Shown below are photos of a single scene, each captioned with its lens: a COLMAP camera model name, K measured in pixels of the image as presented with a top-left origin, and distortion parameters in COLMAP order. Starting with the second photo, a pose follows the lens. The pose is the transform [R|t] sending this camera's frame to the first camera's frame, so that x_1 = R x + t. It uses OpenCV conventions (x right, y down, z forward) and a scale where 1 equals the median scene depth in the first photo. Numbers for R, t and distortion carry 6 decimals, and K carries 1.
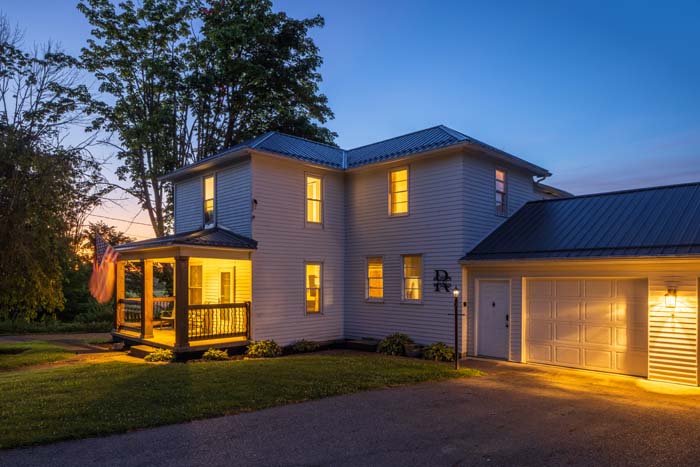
lens RADIAL K [[473.3, 0, 349.3], [0, 473.3, 281.3], [0, 0, 1]] dist [-0.004132, -0.001400]
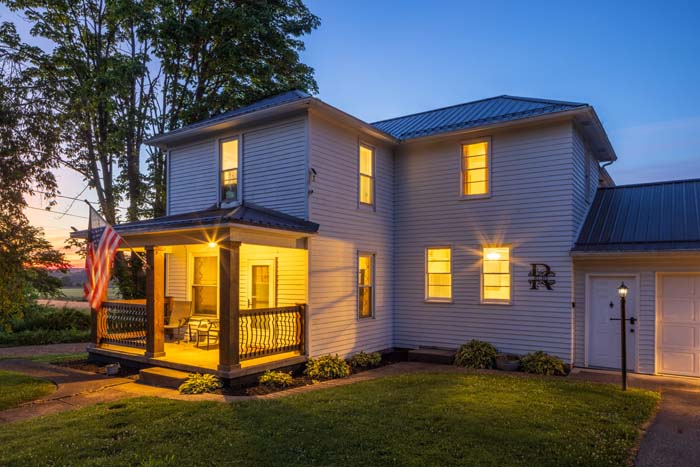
lens RADIAL K [[473.5, 0, 350.6], [0, 473.5, 277.3], [0, 0, 1]] dist [-0.006232, -0.001270]
pose [[0.982421, 0.000450, 0.186680, -0.248809], [-0.000062, 0.999998, -0.002085, 0.001422], [-0.186681, 0.002037, 0.982418, 0.219844]]
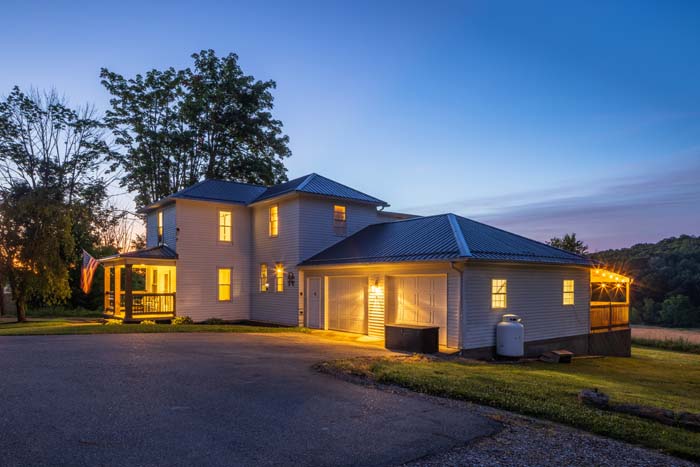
lens RADIAL K [[473.3, 0, 349.3], [0, 473.3, 281.3], [0, 0, 1]] dist [-0.004132, -0.001400]
pose [[0.992803, -0.000165, -0.119756, 0.499048], [-0.000928, 0.999958, -0.009072, 0.017584], [0.119753, 0.009118, 0.992762, -0.452395]]
